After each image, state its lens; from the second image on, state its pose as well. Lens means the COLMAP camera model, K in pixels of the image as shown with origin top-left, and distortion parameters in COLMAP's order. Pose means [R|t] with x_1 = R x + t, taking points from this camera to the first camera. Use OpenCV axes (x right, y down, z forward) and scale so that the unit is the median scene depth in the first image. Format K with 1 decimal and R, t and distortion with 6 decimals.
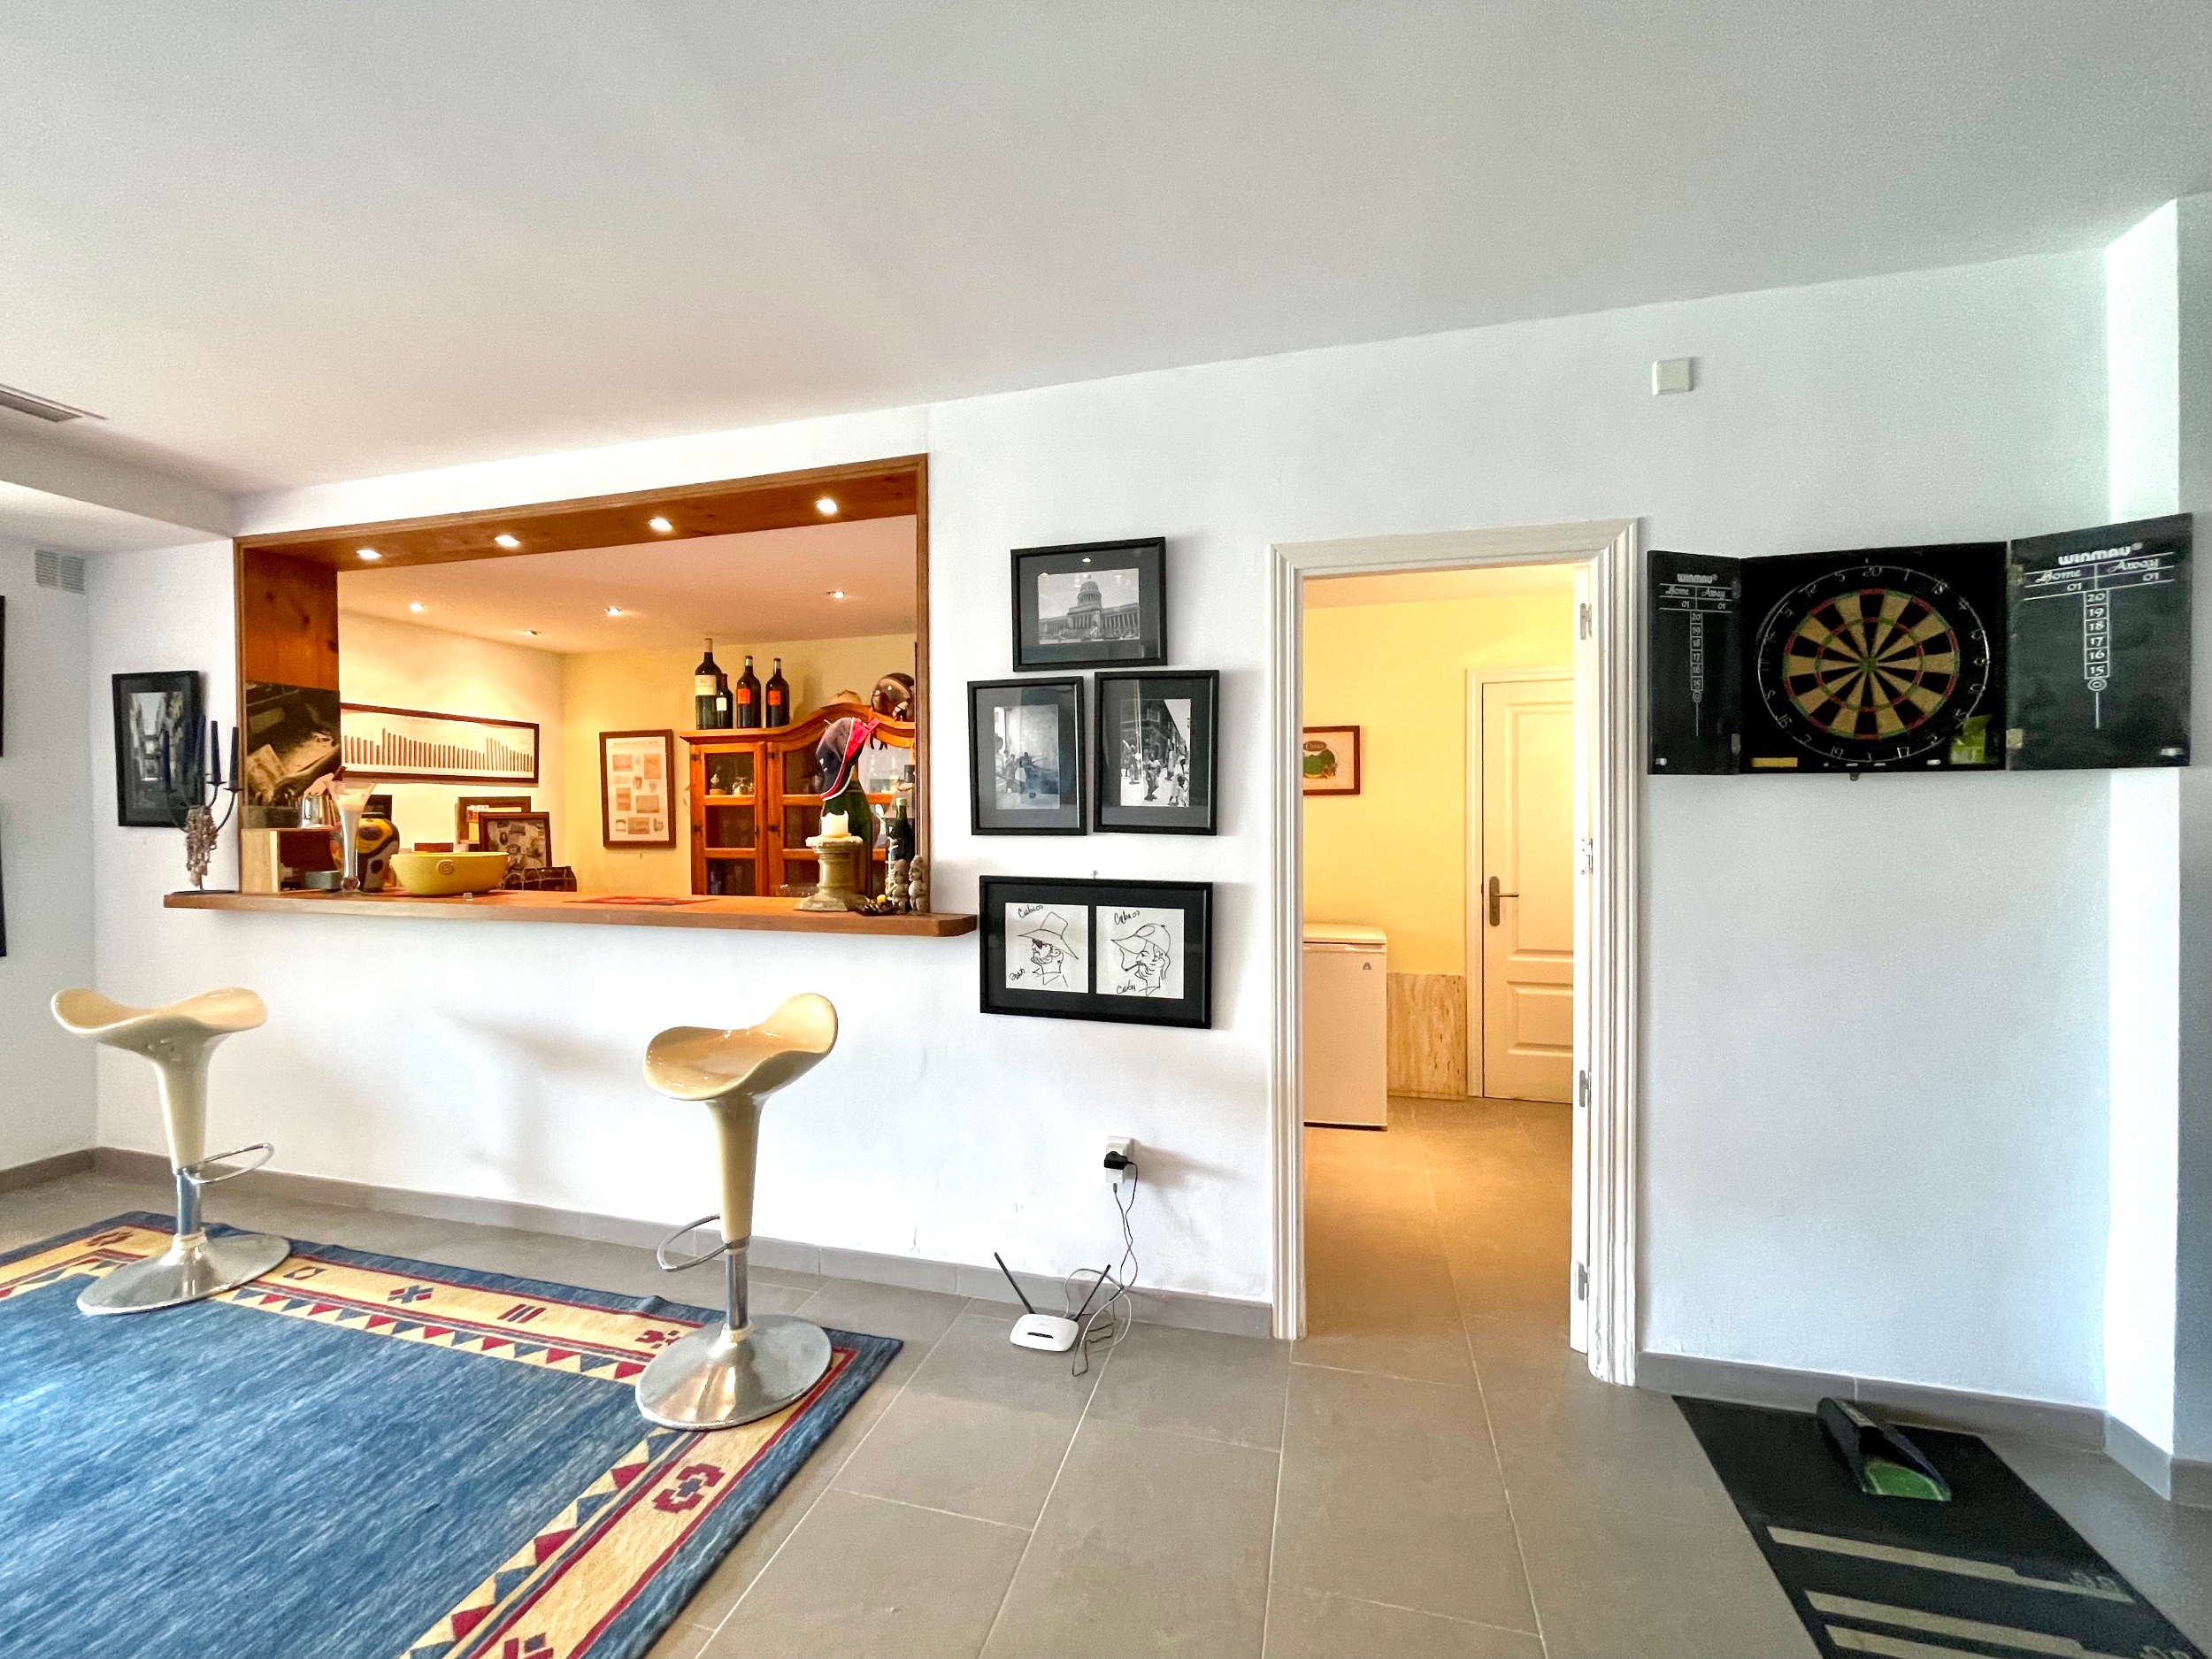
lens RADIAL K [[896.9, 0, 1108.0], [0, 896.9, 824.9], [0, 0, 1]] dist [-0.001070, -0.000308]
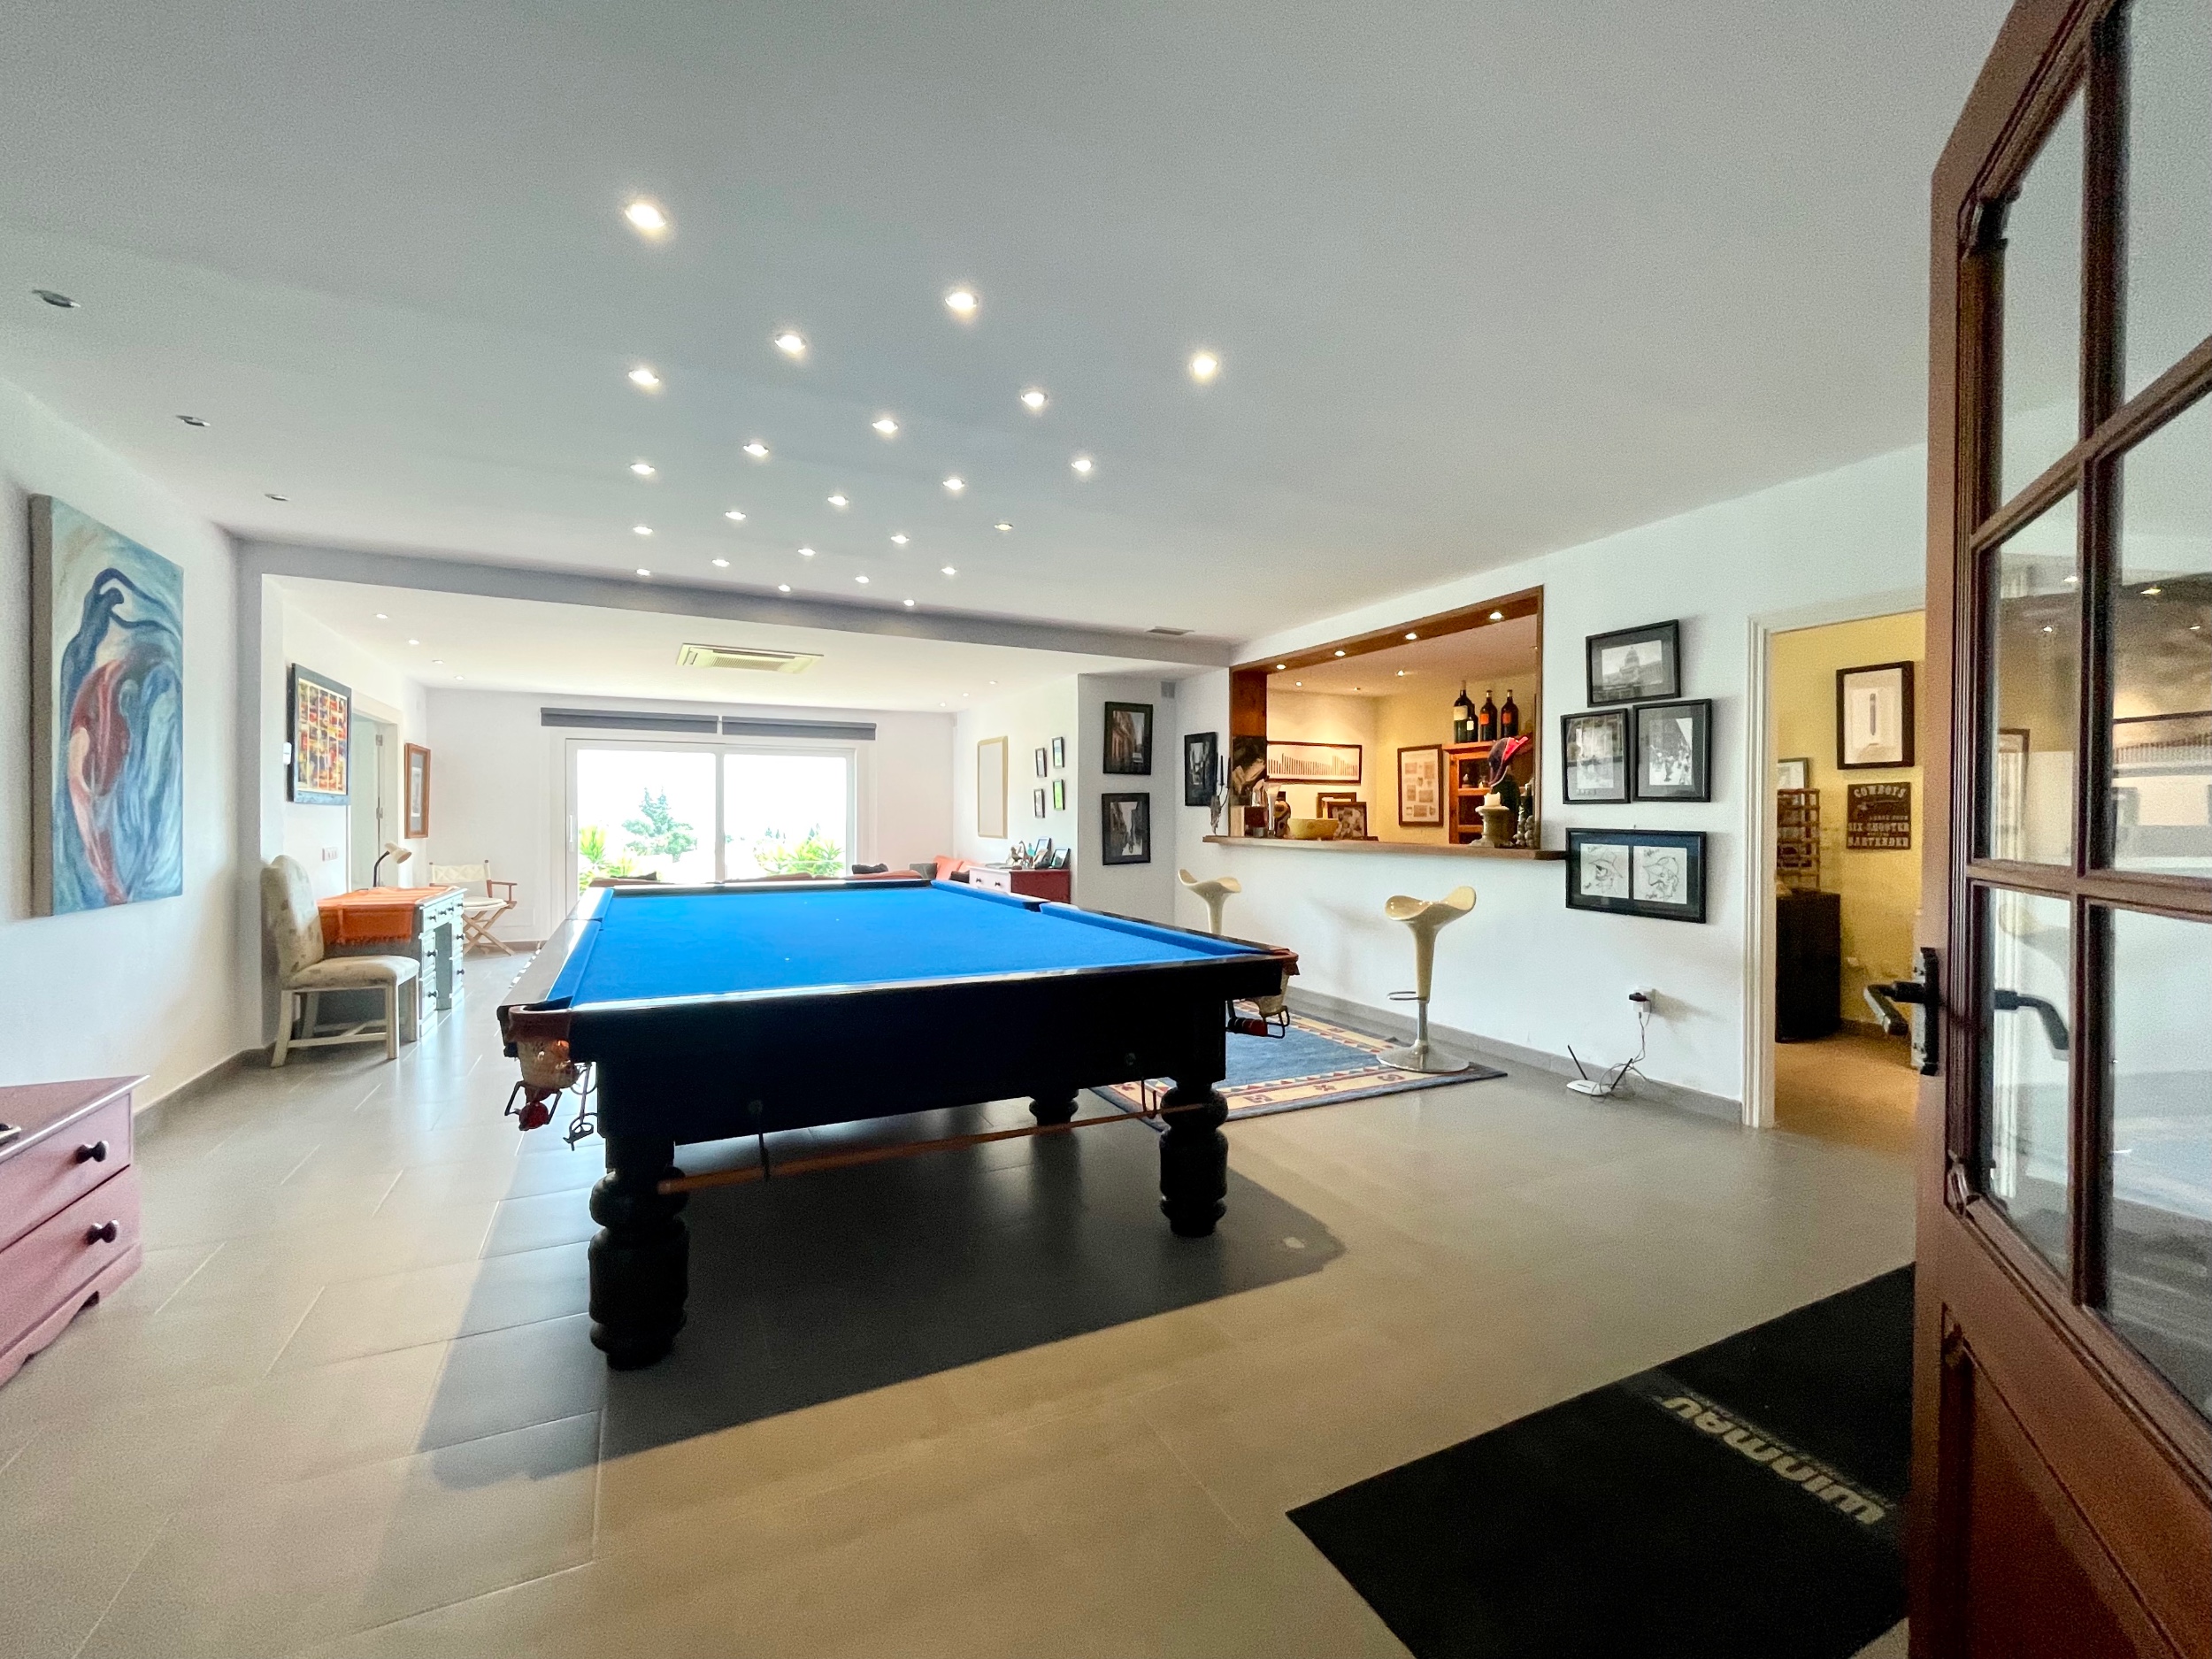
lens RADIAL K [[896.9, 0, 1108.0], [0, 896.9, 824.9], [0, 0, 1]] dist [-0.001070, -0.000308]
pose [[0.652393, 0.014290, -0.757746, 0.442618], [-0.016400, 0.999854, 0.004735, 0.043752], [0.757703, 0.009338, 0.652532, -0.594610]]
